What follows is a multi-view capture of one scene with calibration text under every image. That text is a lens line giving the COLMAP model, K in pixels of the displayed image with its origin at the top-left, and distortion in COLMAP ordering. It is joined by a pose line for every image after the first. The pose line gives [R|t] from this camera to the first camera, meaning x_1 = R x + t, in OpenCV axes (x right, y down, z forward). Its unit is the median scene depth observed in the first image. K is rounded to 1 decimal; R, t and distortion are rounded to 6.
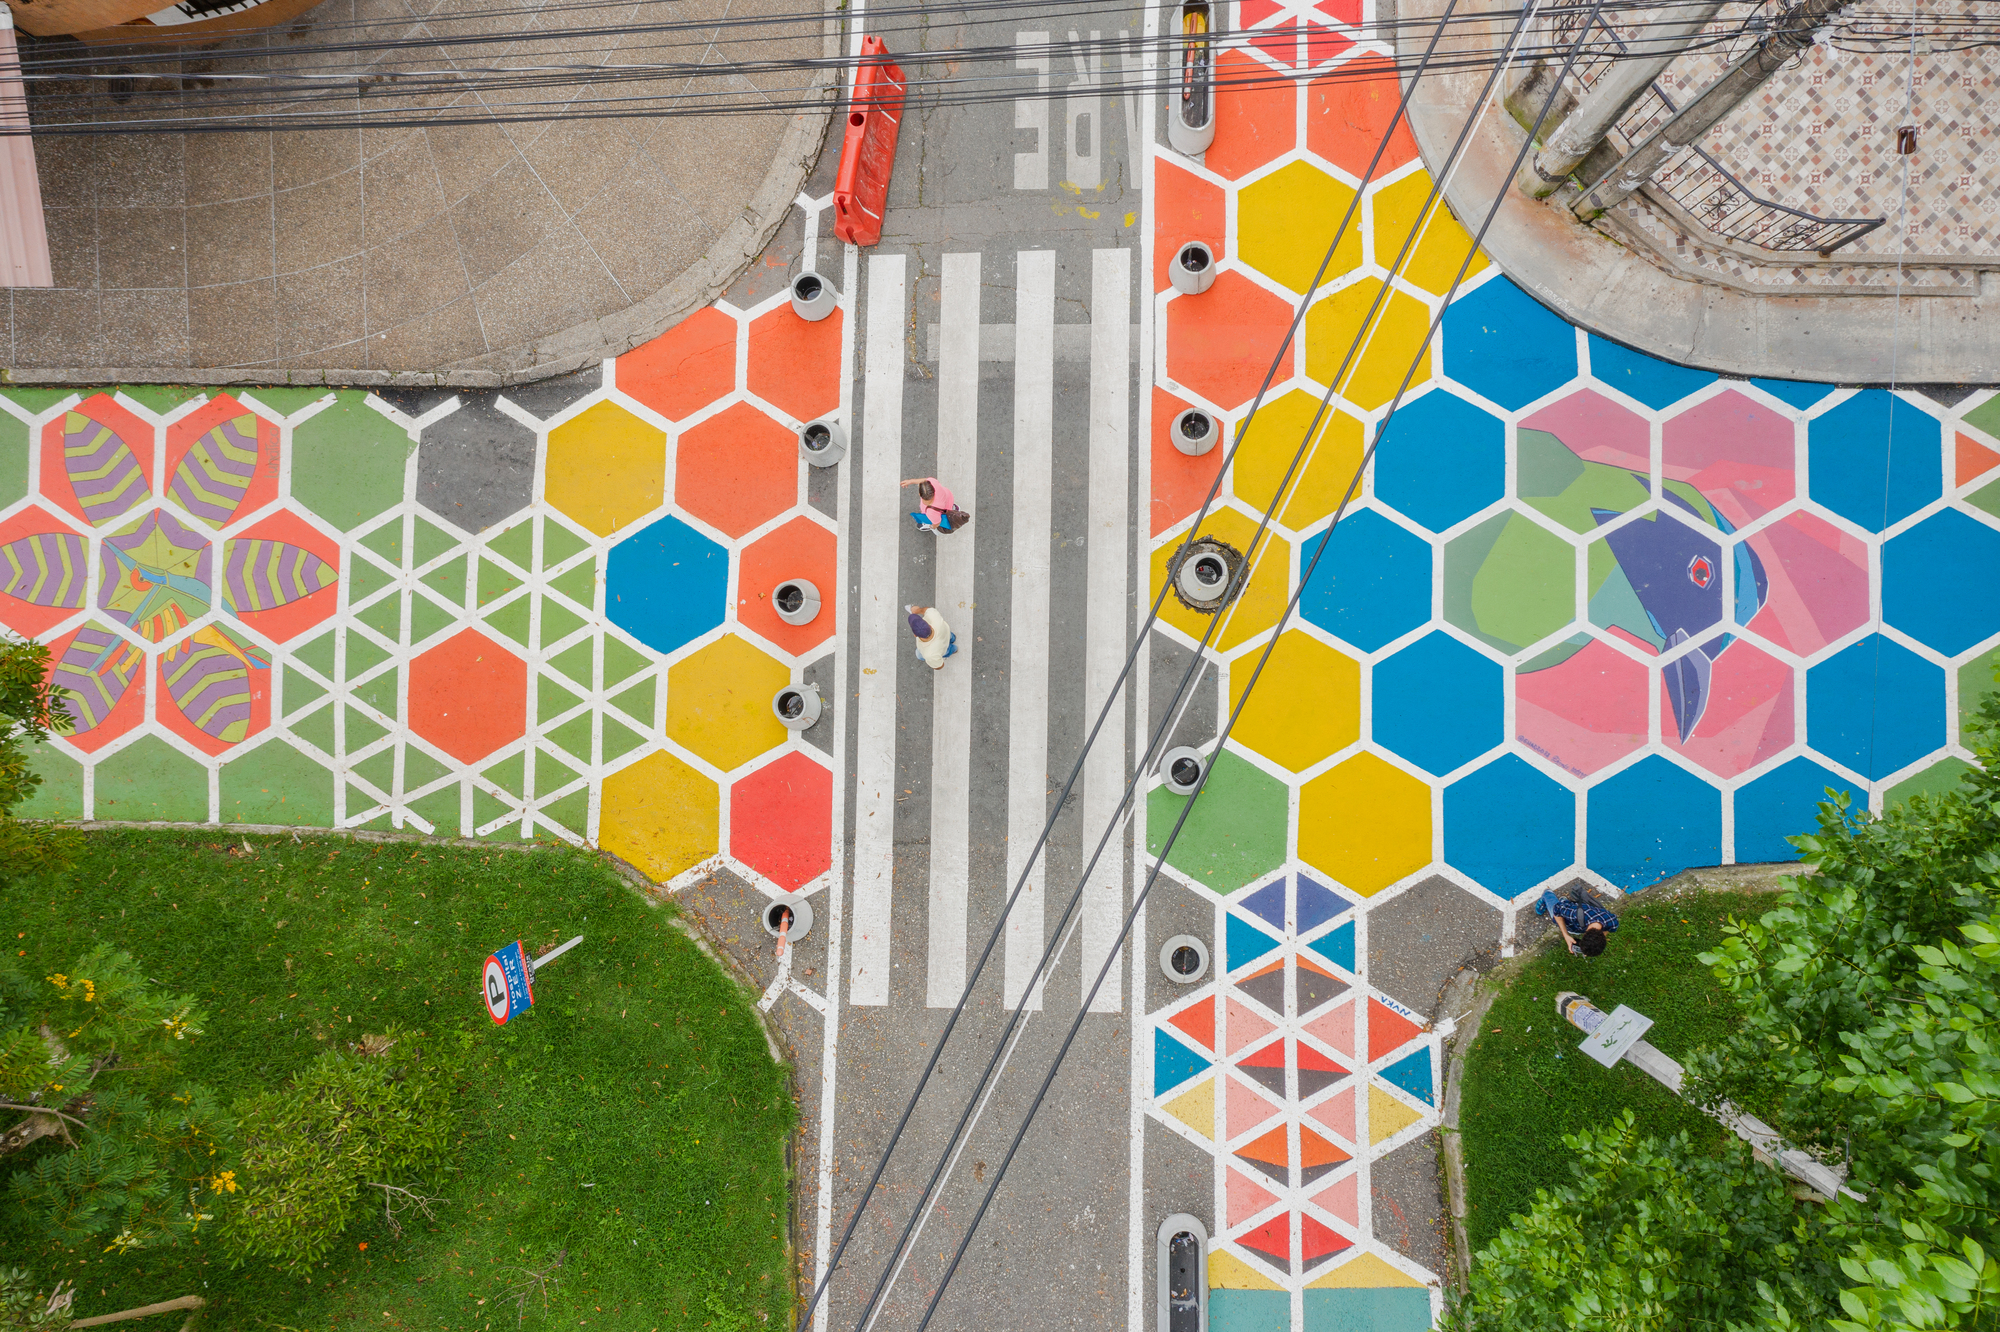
lens RADIAL K [[1624.2, 0, 1000.0], [0, 1624.2, 672.4], [0, 0, 1]] dist [-0.011211, 0.000979]
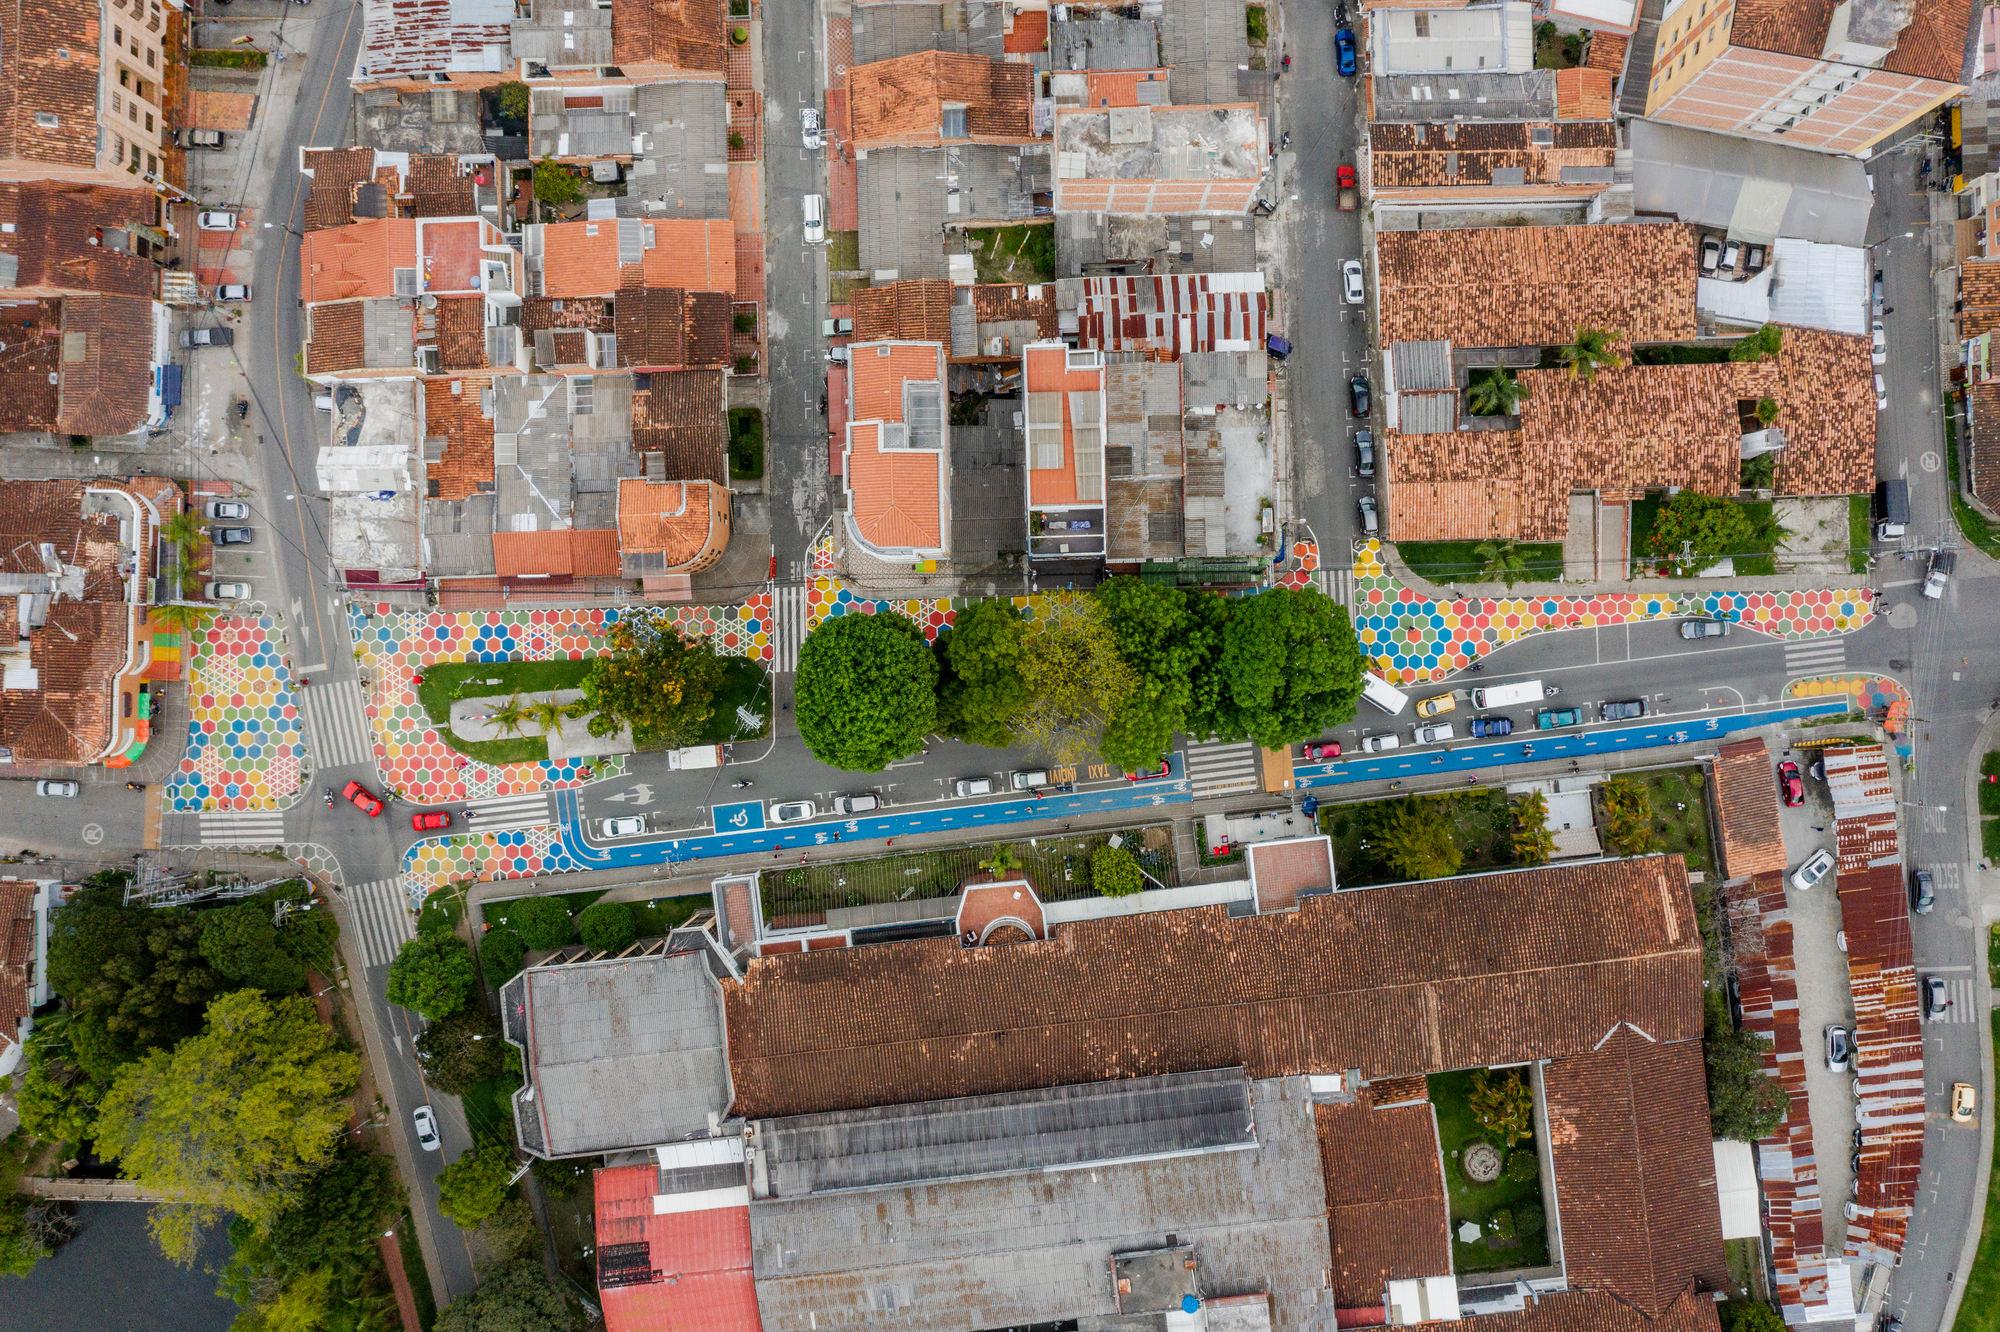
lens RADIAL K [[1624.2, 0, 996.9], [0, 1624.2, 673.5], [0, 0, 1]] dist [-0.011211, 0.000979]
pose [[0.999208, -0.039790, 0.000852, 1.148106], [0.039782, 0.999170, 0.008766, 0.184944], [-0.001200, -0.008725, 0.999961, -8.182077]]
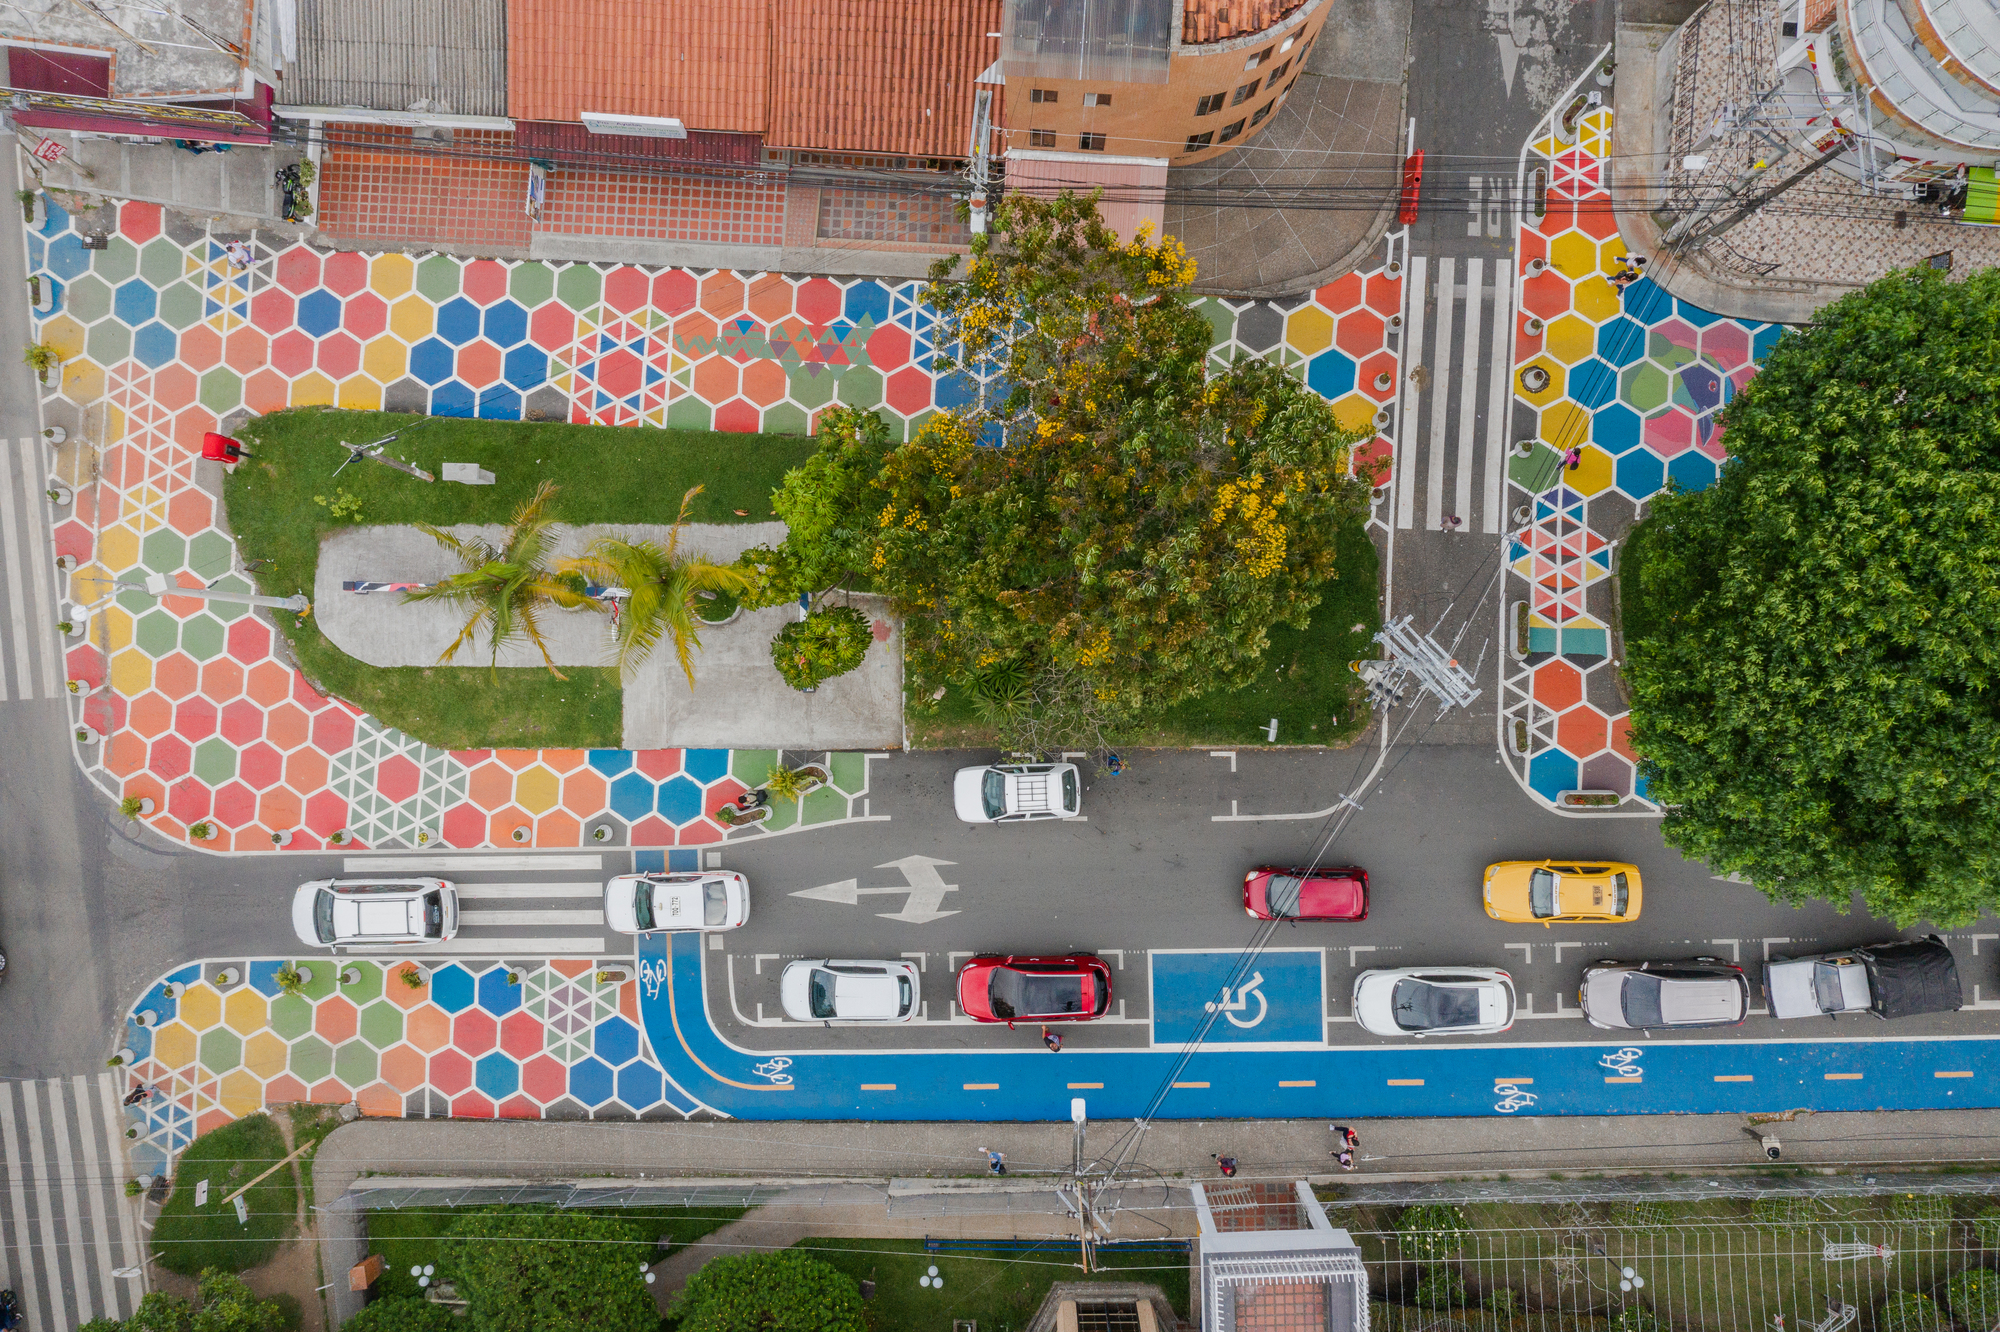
lens RADIAL K [[1624.2, 0, 1005.1], [0, 1624.2, 652.0], [0, 0, 1]] dist [-0.011211, 0.000979]
pose [[0.998636, 0.051975, 0.005064, -0.769558], [-0.051984, 0.998646, 0.001683, 0.449429], [-0.004970, -0.001944, 0.999986, -1.772242]]
